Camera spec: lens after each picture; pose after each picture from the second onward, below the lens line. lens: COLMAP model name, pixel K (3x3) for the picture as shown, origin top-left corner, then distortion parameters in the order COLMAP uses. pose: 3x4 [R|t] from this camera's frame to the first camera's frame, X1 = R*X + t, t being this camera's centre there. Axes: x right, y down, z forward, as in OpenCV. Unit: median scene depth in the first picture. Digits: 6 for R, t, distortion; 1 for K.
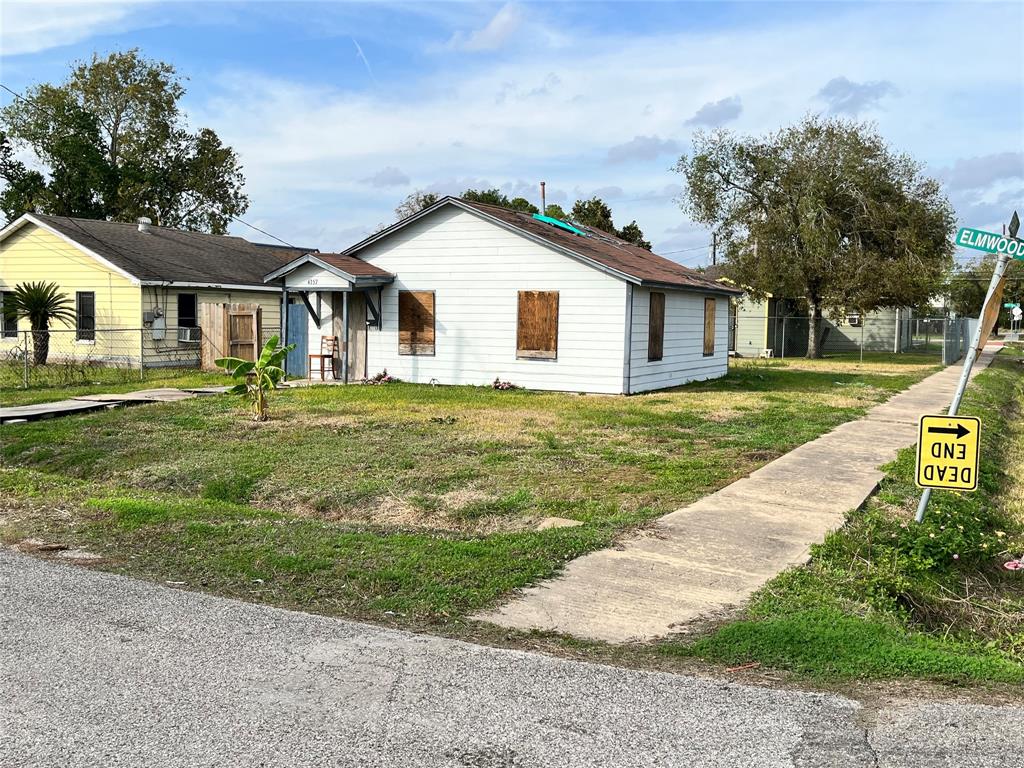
lens RADIAL K [[970.1, 0, 513.8], [0, 970.1, 386.9], [0, 0, 1]] dist [0.024766, 0.000000]
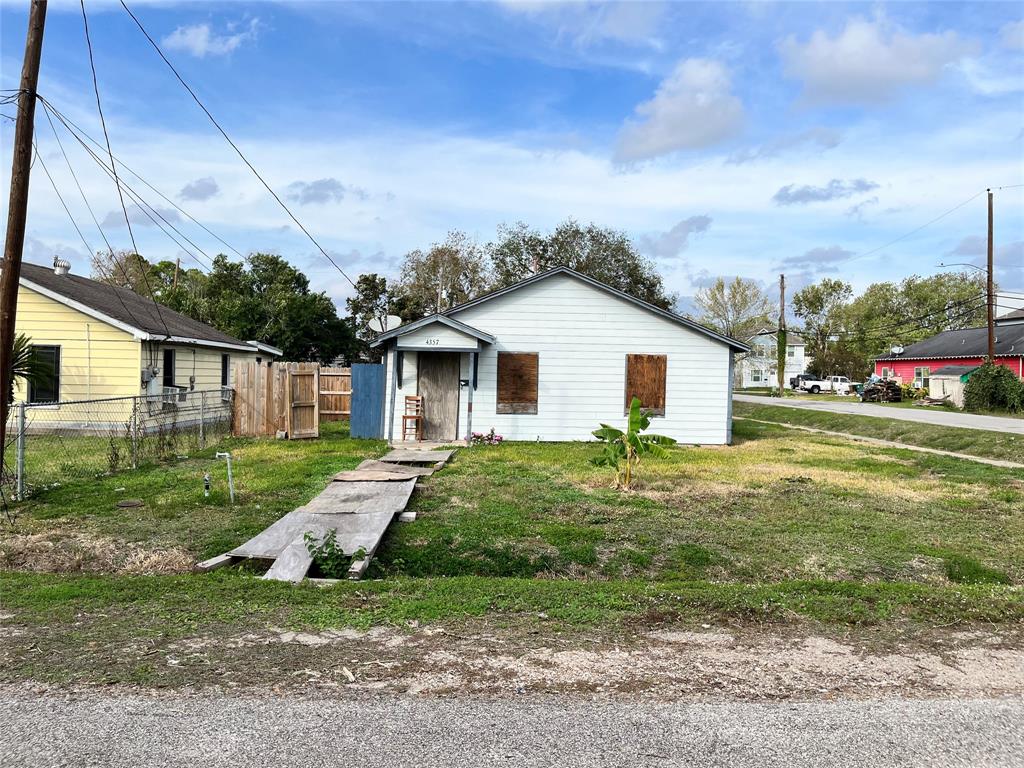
lens RADIAL K [[788.9, 0, 510.8], [0, 788.9, 380.7], [0, 0, 1]] dist [0.033052, -0.002581]
pose [[0.874125, -0.004157, 0.485682, -0.518475], [0.030989, 0.998403, -0.047227, -0.028777], [-0.484711, 0.056333, 0.872859, 0.266348]]
